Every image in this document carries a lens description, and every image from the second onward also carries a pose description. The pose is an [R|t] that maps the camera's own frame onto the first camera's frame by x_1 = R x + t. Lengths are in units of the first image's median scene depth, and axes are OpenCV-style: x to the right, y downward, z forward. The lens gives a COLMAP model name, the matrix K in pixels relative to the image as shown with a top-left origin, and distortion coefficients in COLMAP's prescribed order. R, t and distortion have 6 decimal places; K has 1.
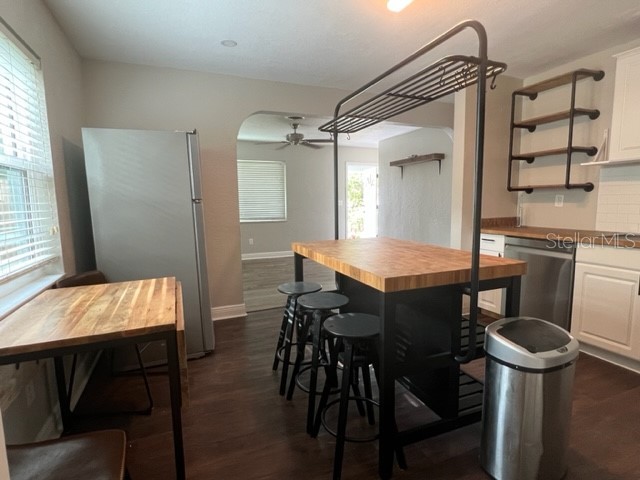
lens RADIAL K [[337.5, 0, 318.9], [0, 337.5, 241.3], [0, 0, 1]] dist [0.002059, -0.000591]
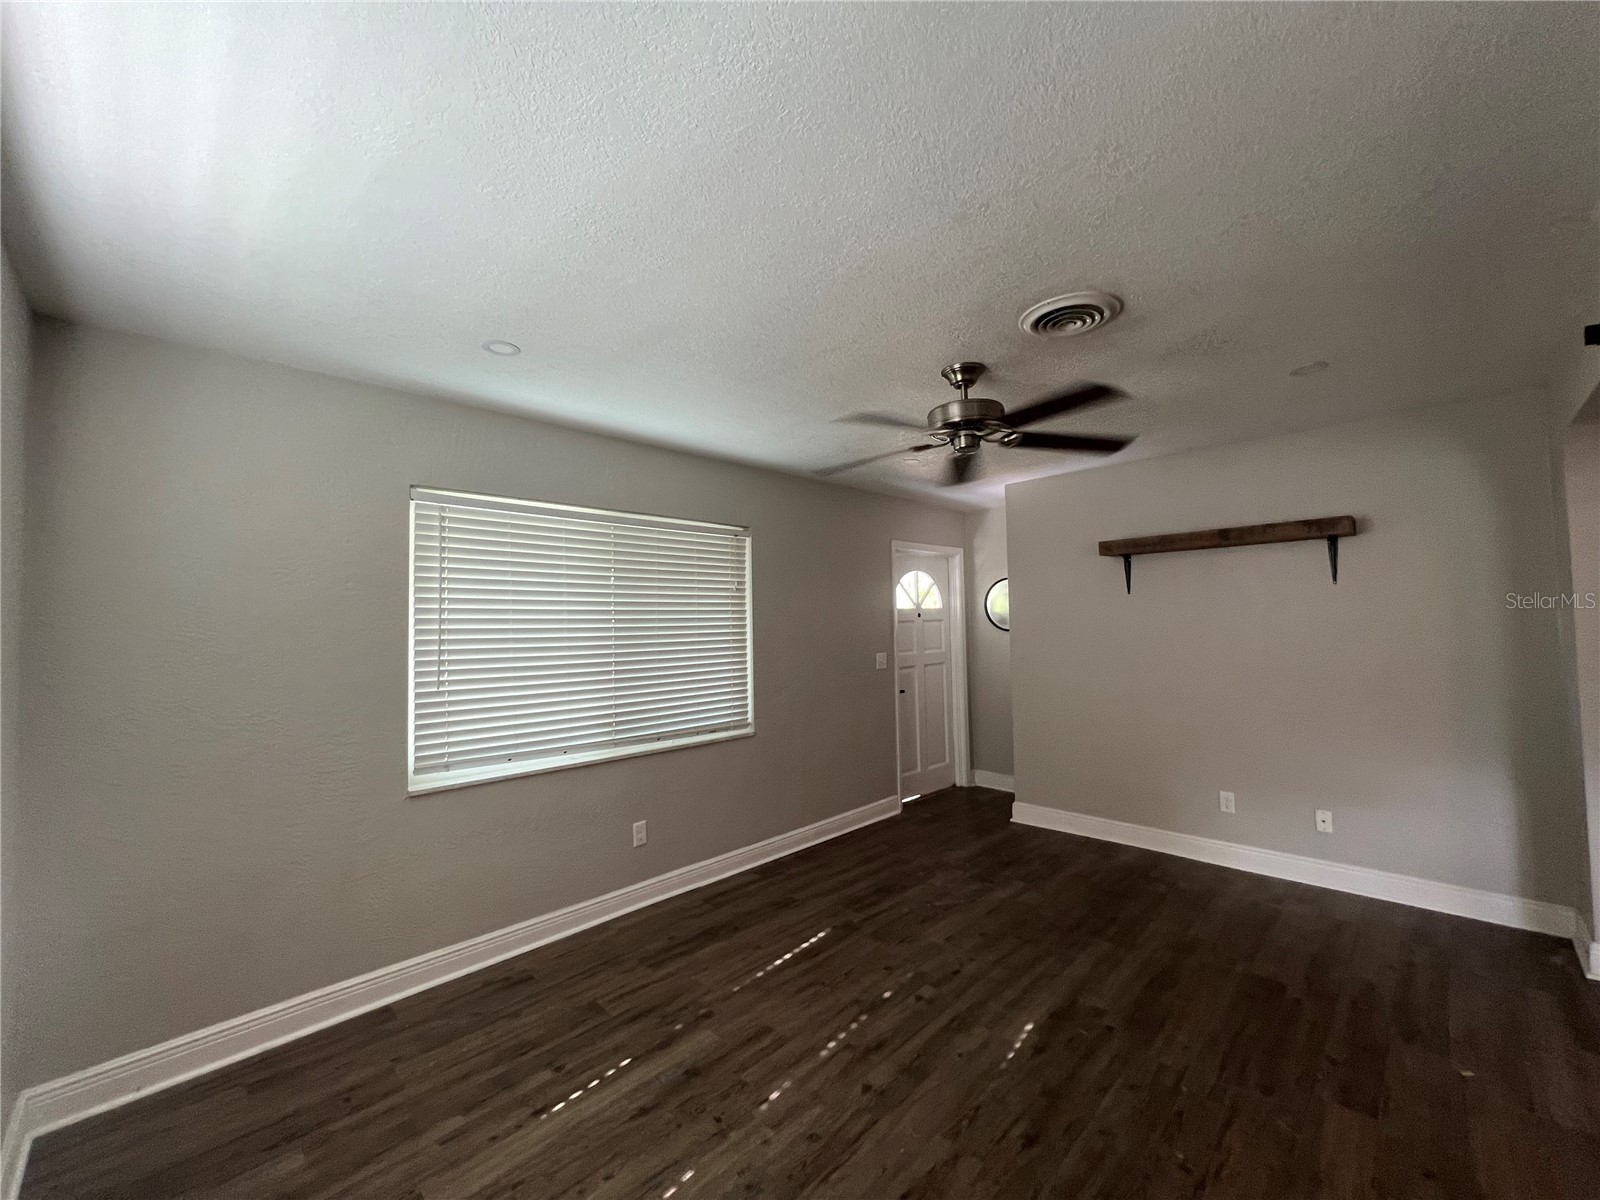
lens RADIAL K [[640.2, 0, 800.0], [0, 640.2, 600.0], [0, 0, 1]] dist [-0.000596, 0.000011]
pose [[0.921742, 0.014941, 0.387516, -0.662005], [0.050903, 0.985951, -0.159091, -0.208222], [-0.384449, 0.166367, 0.908031, 1.212083]]
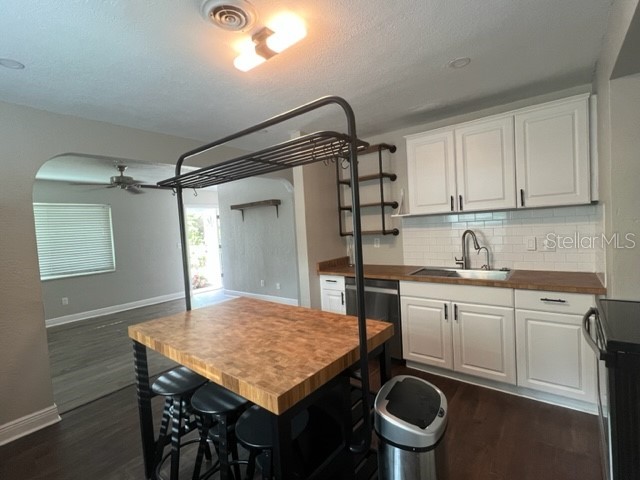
lens RADIAL K [[303.1, 0, 317.2], [0, 303.1, 240.8], [0, 0, 1]] dist [0.000183, -0.000211]
pose [[0.877660, -0.057877, 0.475777, -0.015708], [0.100789, 0.992772, -0.065157, -0.085322], [-0.468567, 0.105139, 0.877149, 0.135565]]
